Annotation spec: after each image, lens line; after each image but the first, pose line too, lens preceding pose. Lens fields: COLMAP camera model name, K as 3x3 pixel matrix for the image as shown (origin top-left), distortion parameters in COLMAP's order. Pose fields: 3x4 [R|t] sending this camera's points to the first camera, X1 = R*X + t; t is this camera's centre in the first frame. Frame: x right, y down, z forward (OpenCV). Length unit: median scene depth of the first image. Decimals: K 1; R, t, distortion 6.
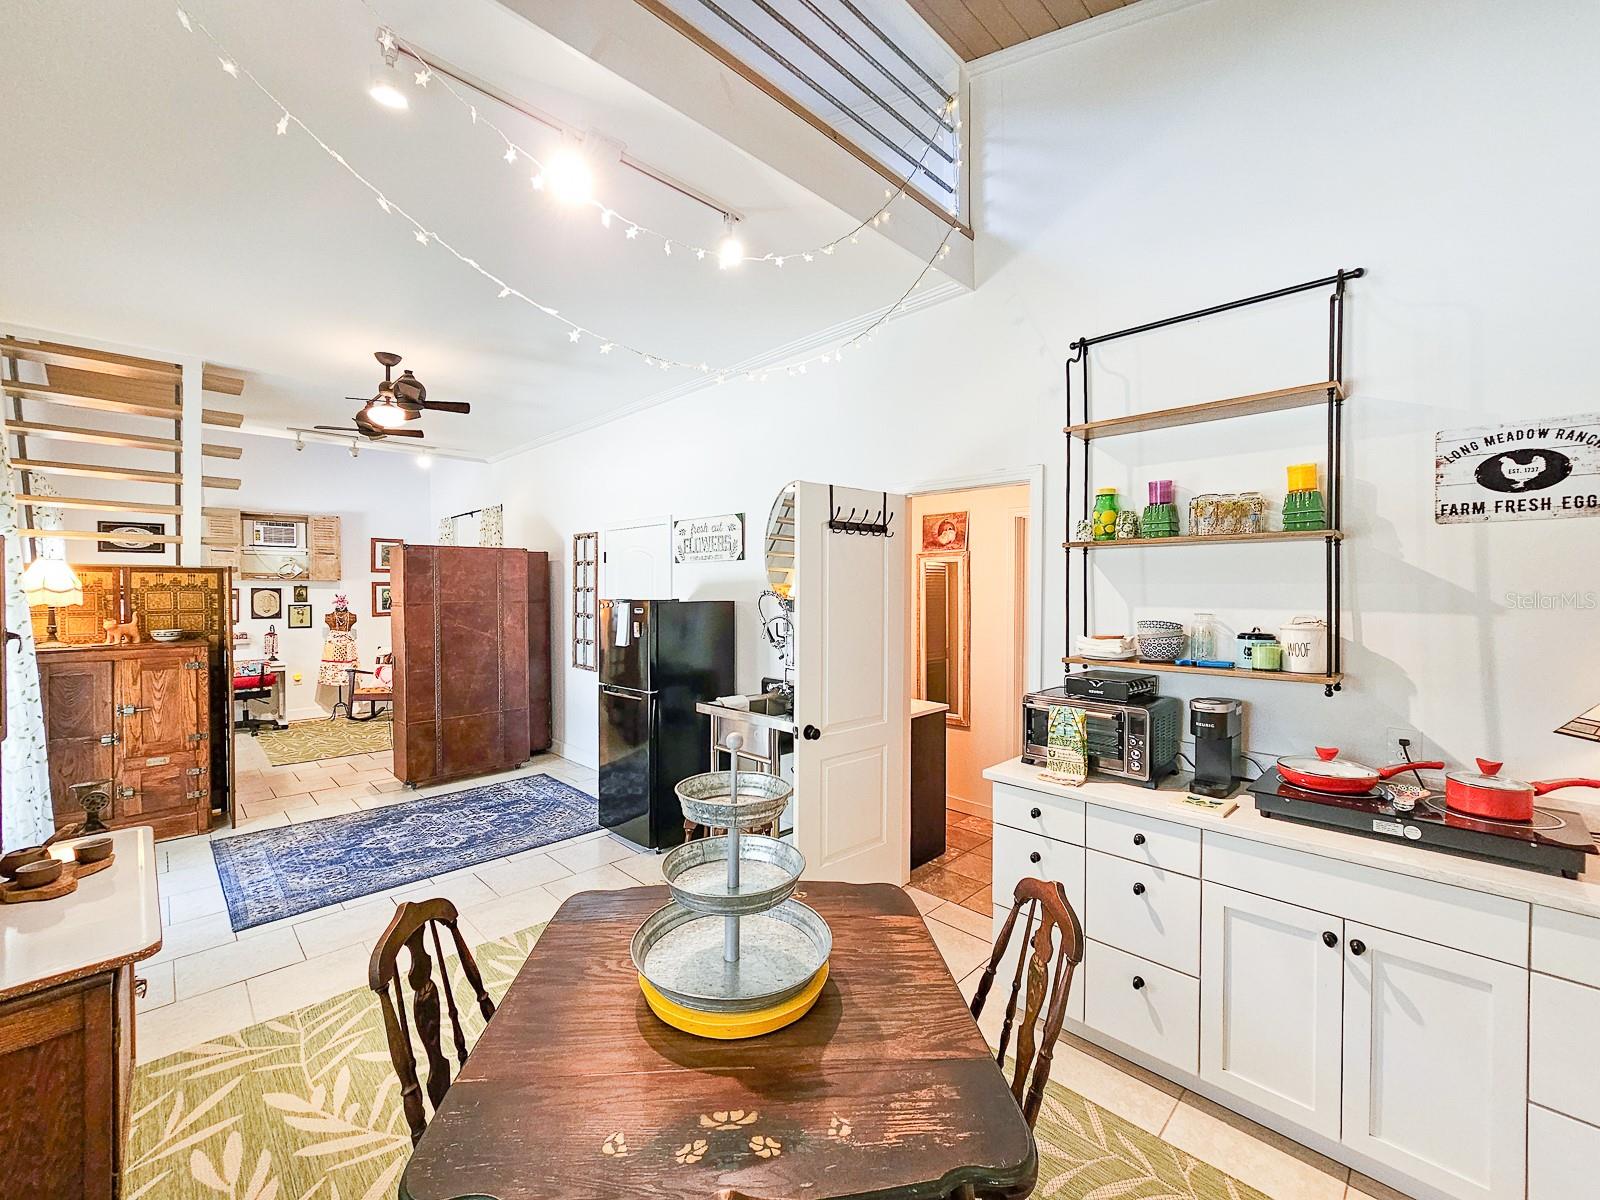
lens RADIAL K [[659.0, 0, 780.7], [0, 659.0, 598.3], [0, 0, 1]] dist [-0.002617, -0.000142]
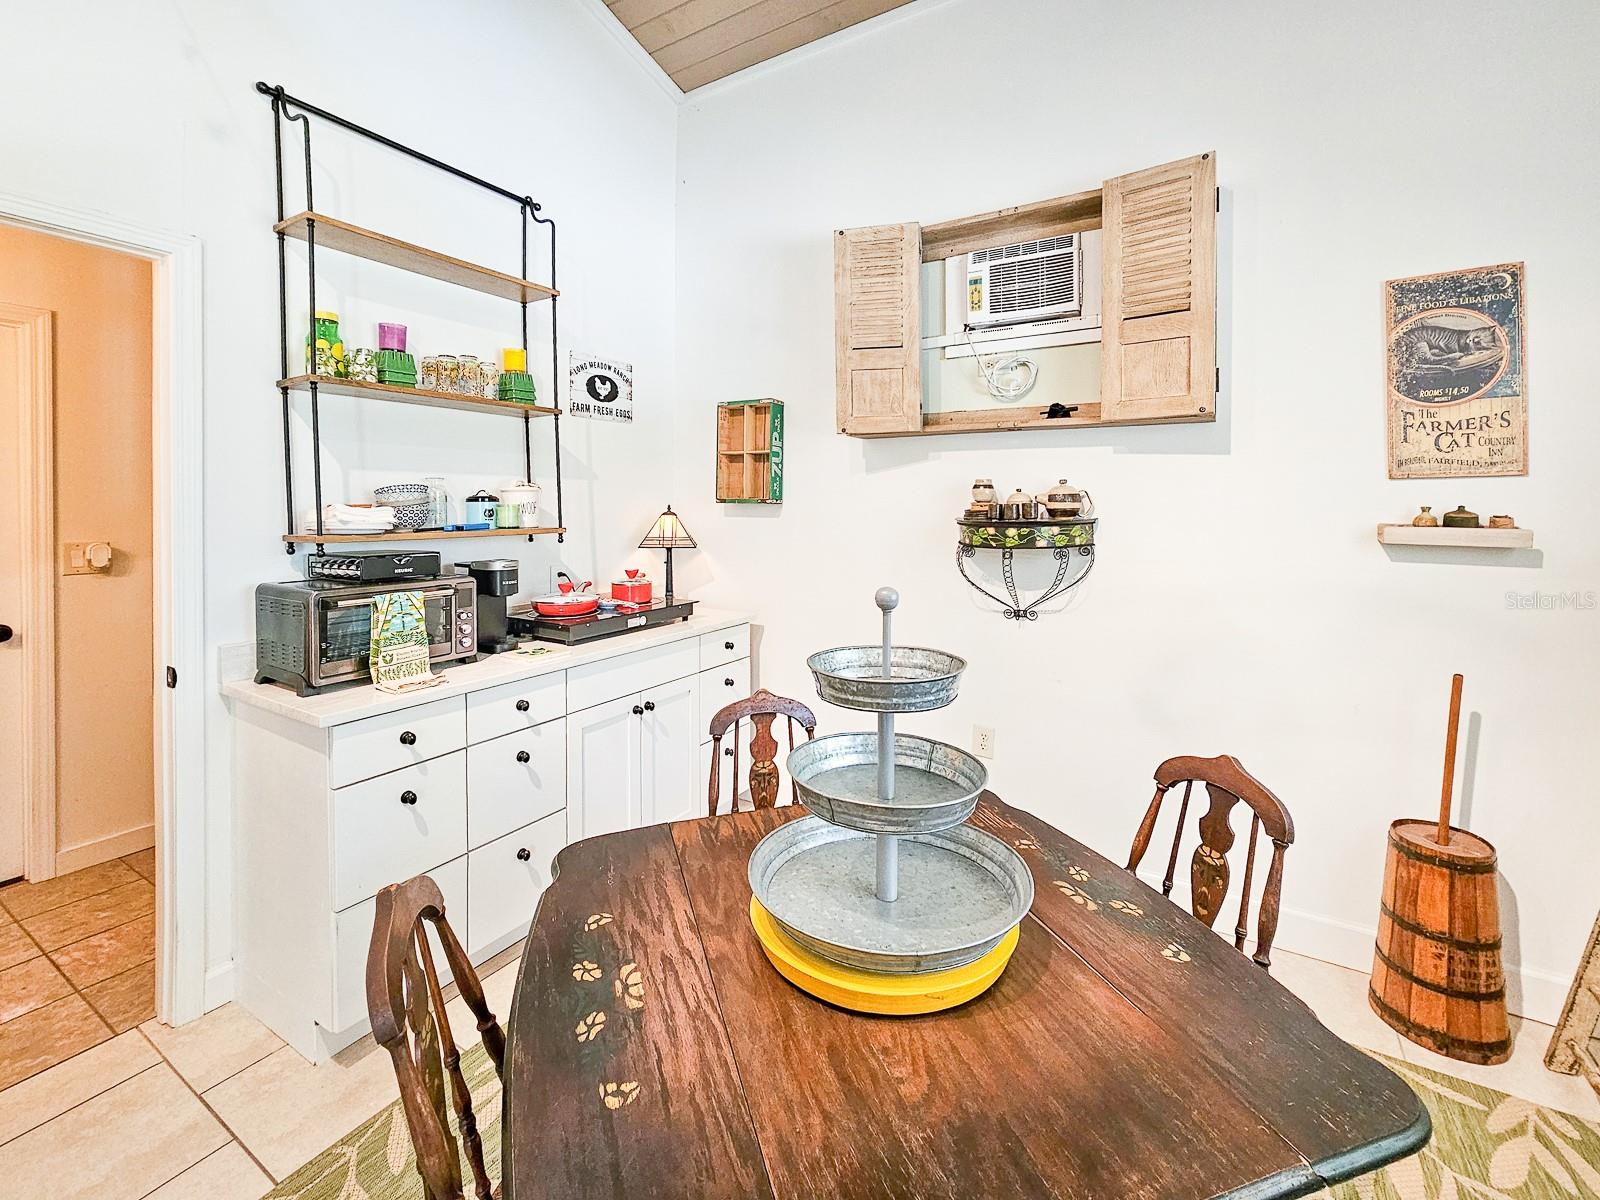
lens RADIAL K [[686.2, 0, 796.8], [0, 686.2, 511.7], [0, 0, 1]] dist [-0.002543, -0.000509]
pose [[-0.250812, -0.012332, 0.967957, -1.104893], [0.011286, 0.999814, 0.015662, 0.151924], [-0.967970, 0.014852, -0.250626, 1.818379]]
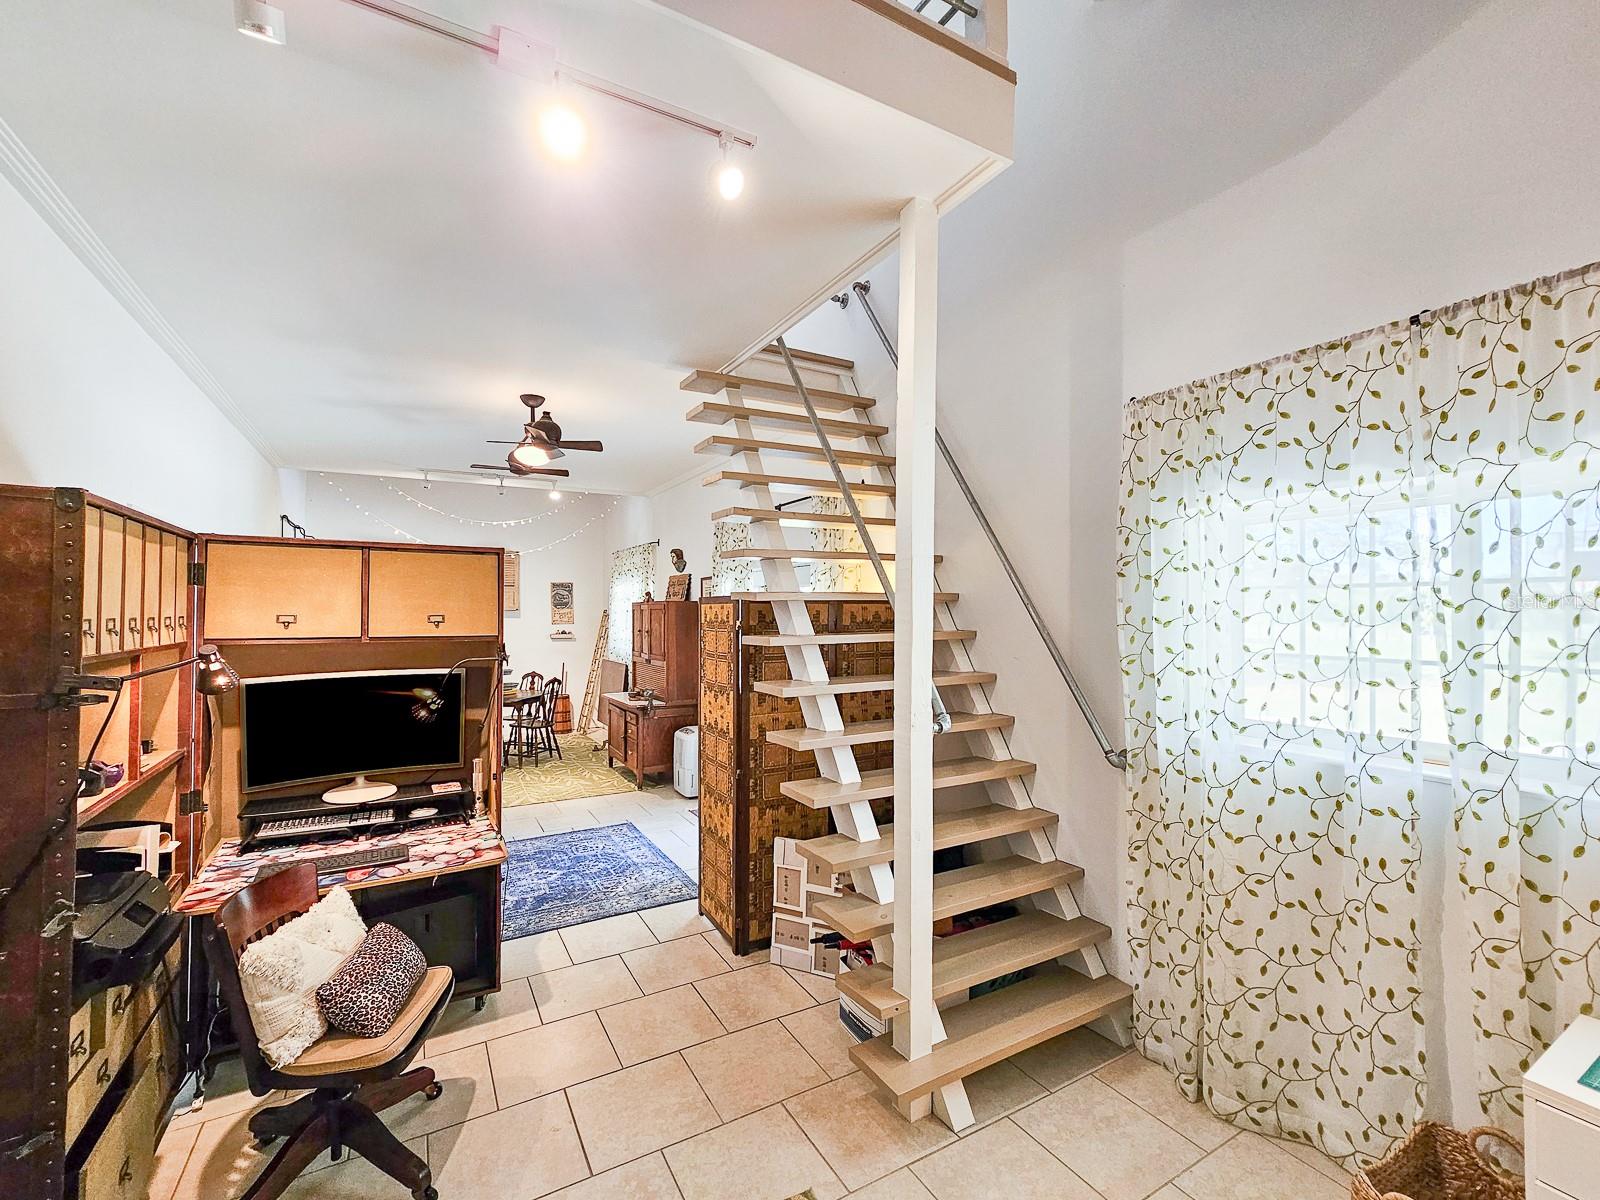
lens RADIAL K [[643.9, 0, 820.1], [0, 643.9, 617.8], [0, 0, 1]] dist [0.000418, 0.000030]
pose [[-0.981761, -0.000093, 0.190118, -5.252515], [0.003499, 0.999822, 0.018560, -0.160429], [-0.190086, 0.018887, -0.981586, 8.155154]]
